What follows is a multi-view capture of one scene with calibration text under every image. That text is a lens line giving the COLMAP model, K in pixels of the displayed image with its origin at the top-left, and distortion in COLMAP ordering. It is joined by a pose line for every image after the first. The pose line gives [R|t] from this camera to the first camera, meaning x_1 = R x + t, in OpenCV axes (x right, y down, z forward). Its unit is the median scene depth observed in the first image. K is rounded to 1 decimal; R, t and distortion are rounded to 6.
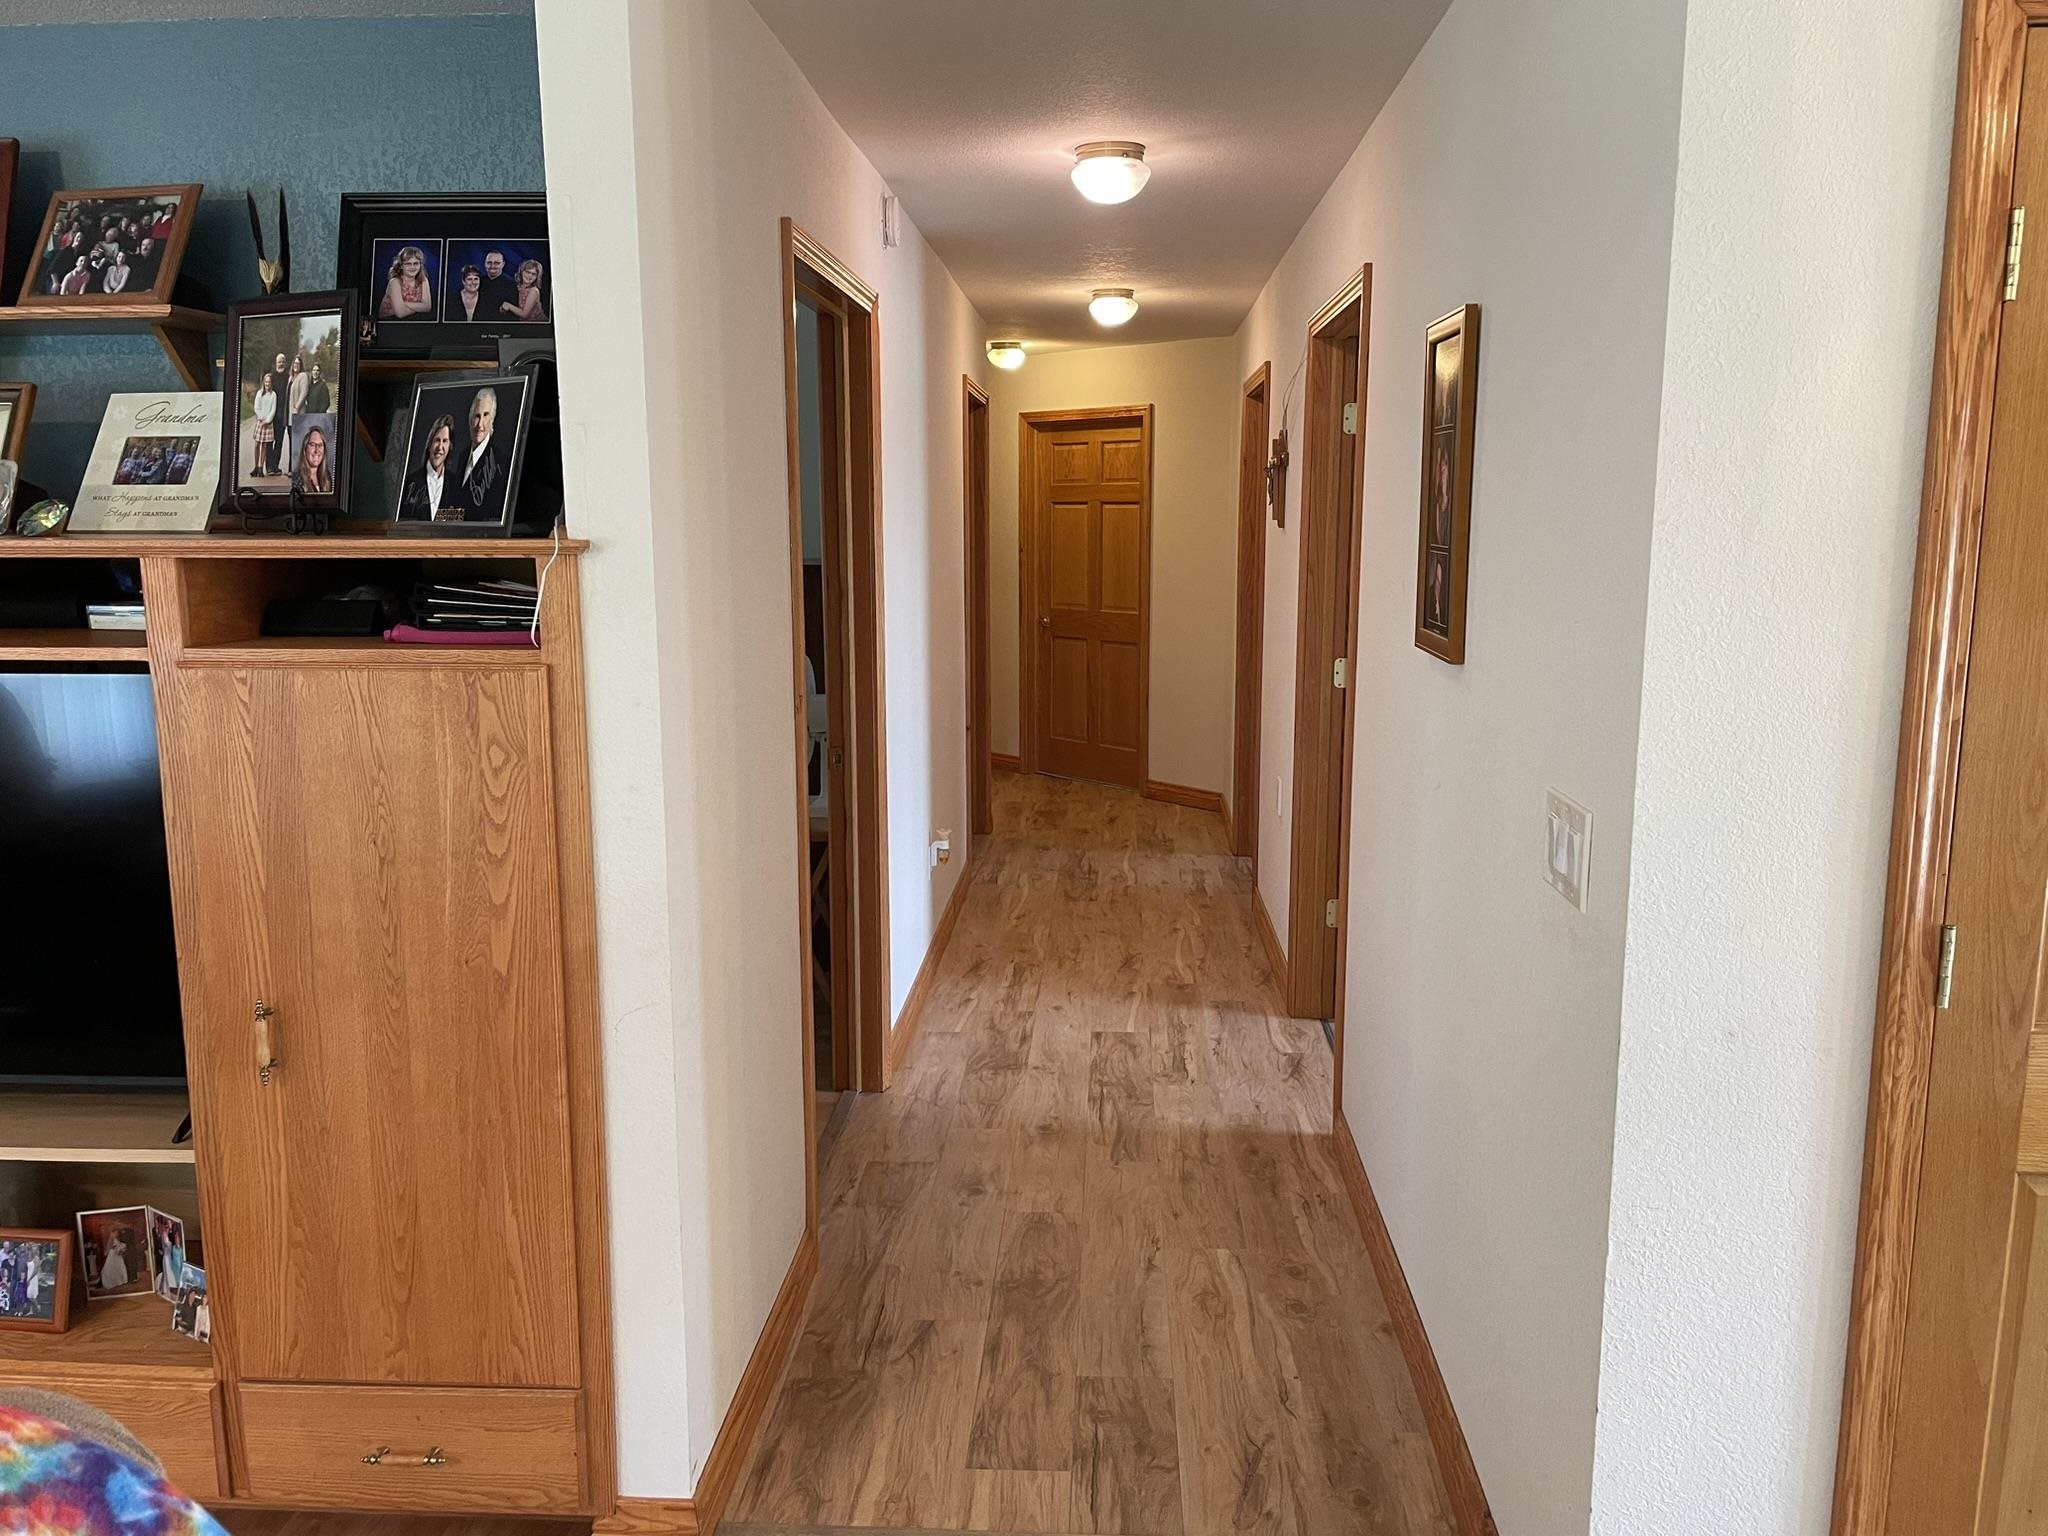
lens RADIAL K [[1557.6, 0, 1033.9], [0, 1557.6, 764.8], [0, 0, 1]] dist [0.014449, -0.015673]
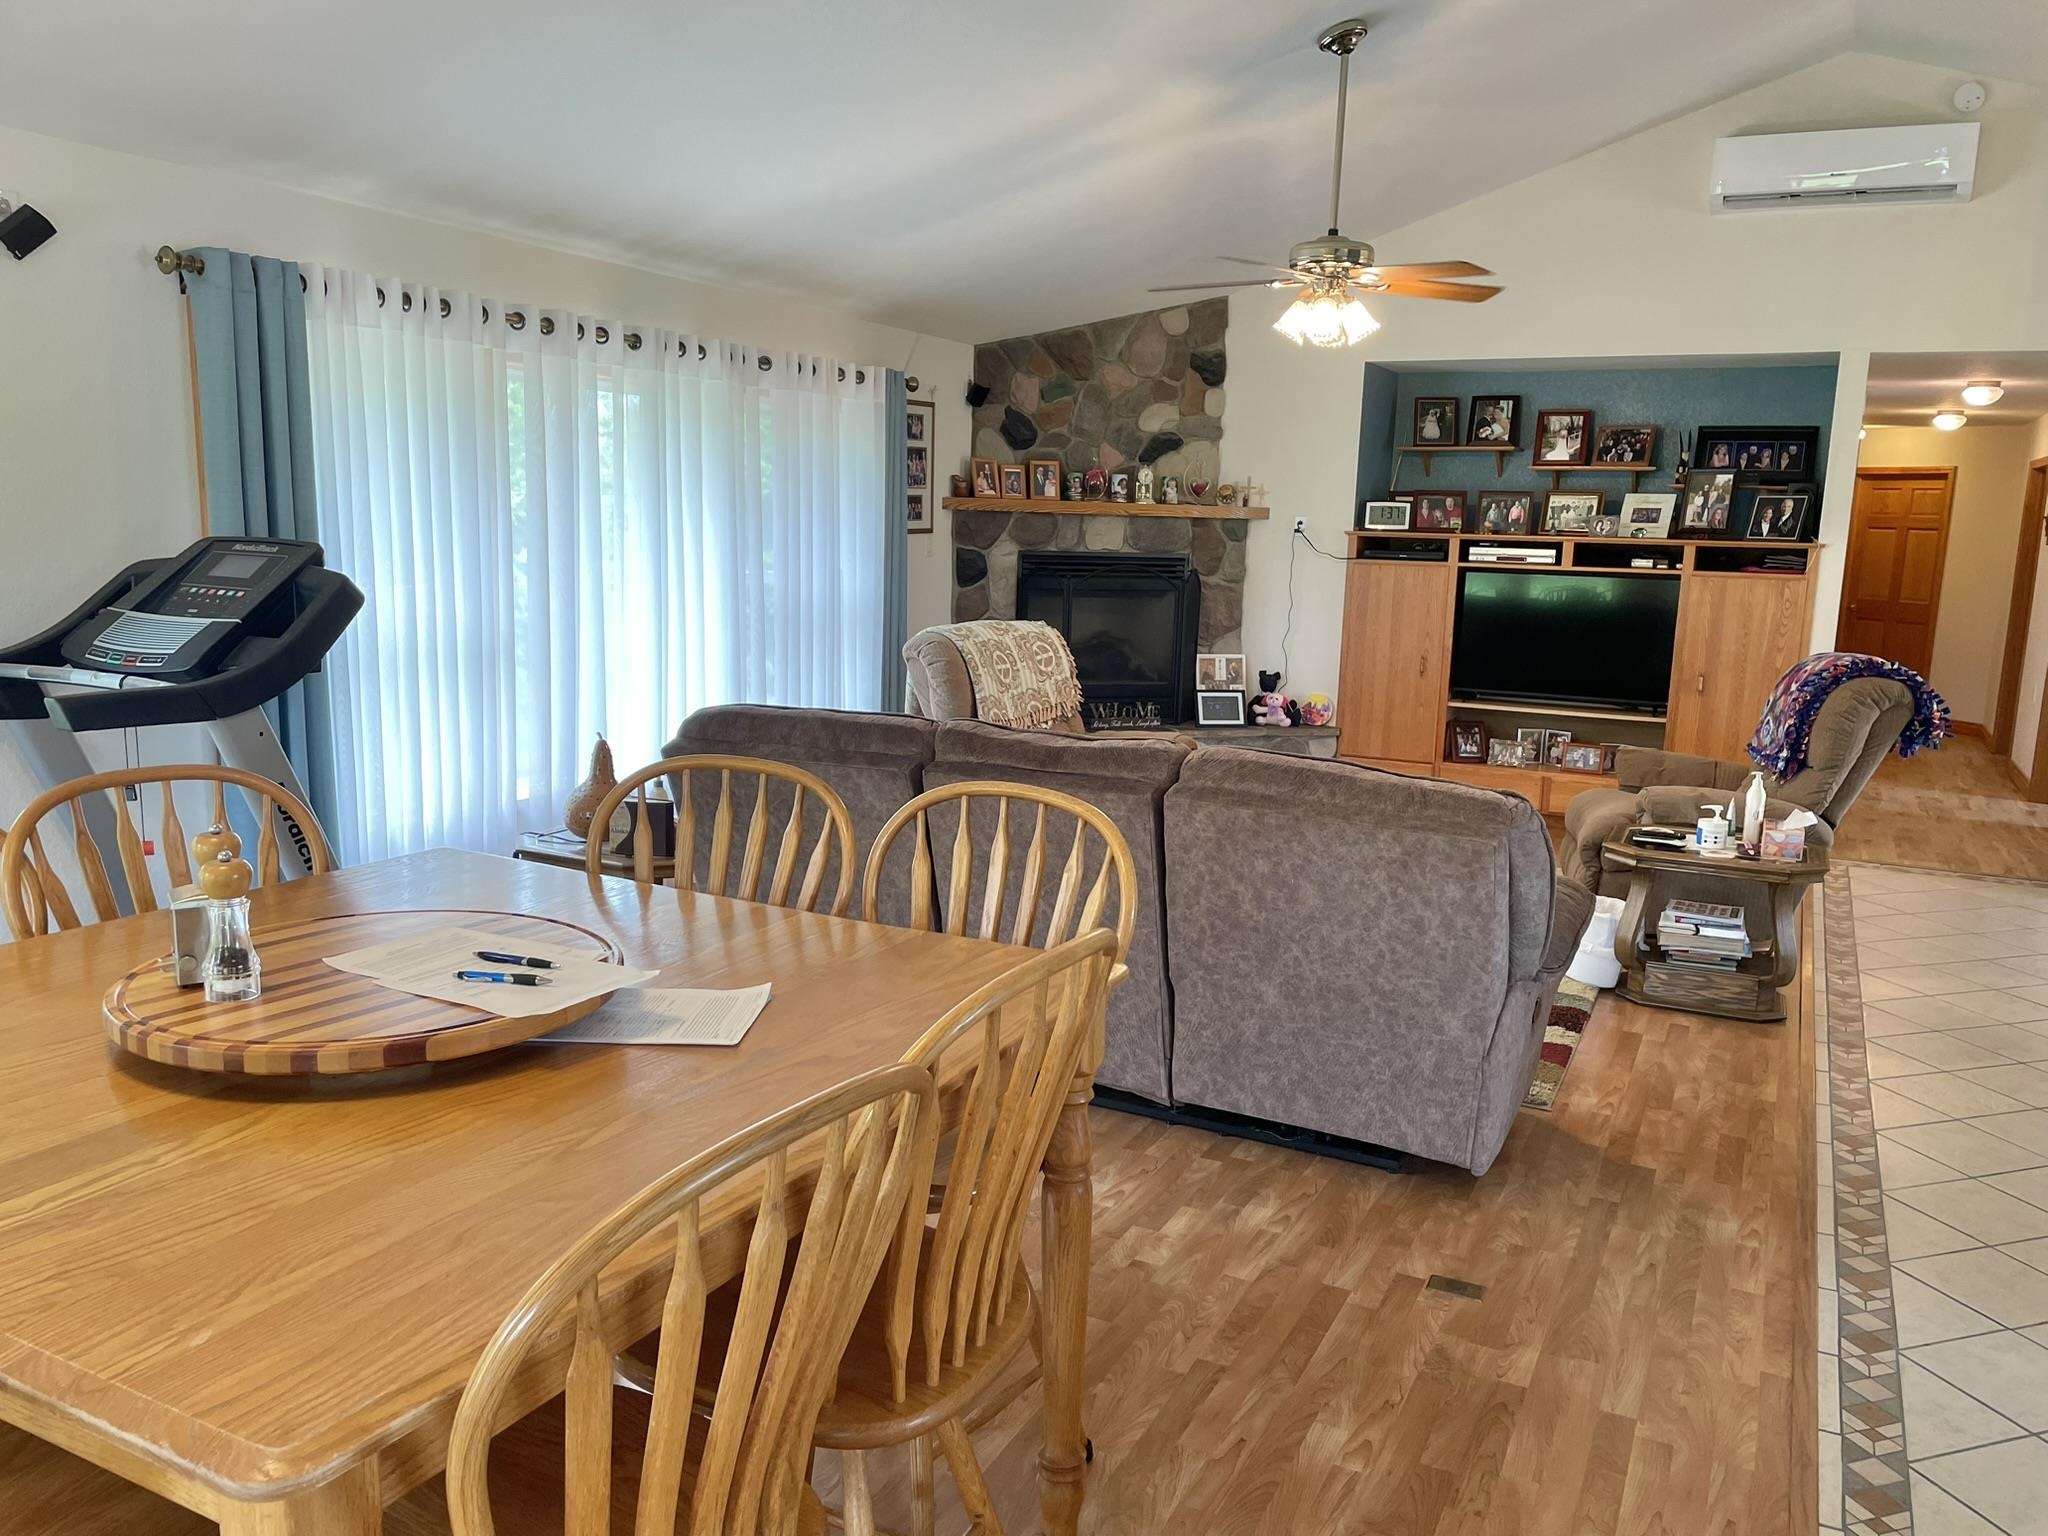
lens RADIAL K [[1557.6, 0, 1019.9], [0, 1557.6, 780.7], [0, 0, 1]] dist [0.014449, -0.015673]
pose [[0.914998, 0.090949, -0.393074, -0.431004], [-0.088467, 0.995779, 0.024470, 0.387559], [0.393641, 0.012384, 0.919181, -2.472572]]
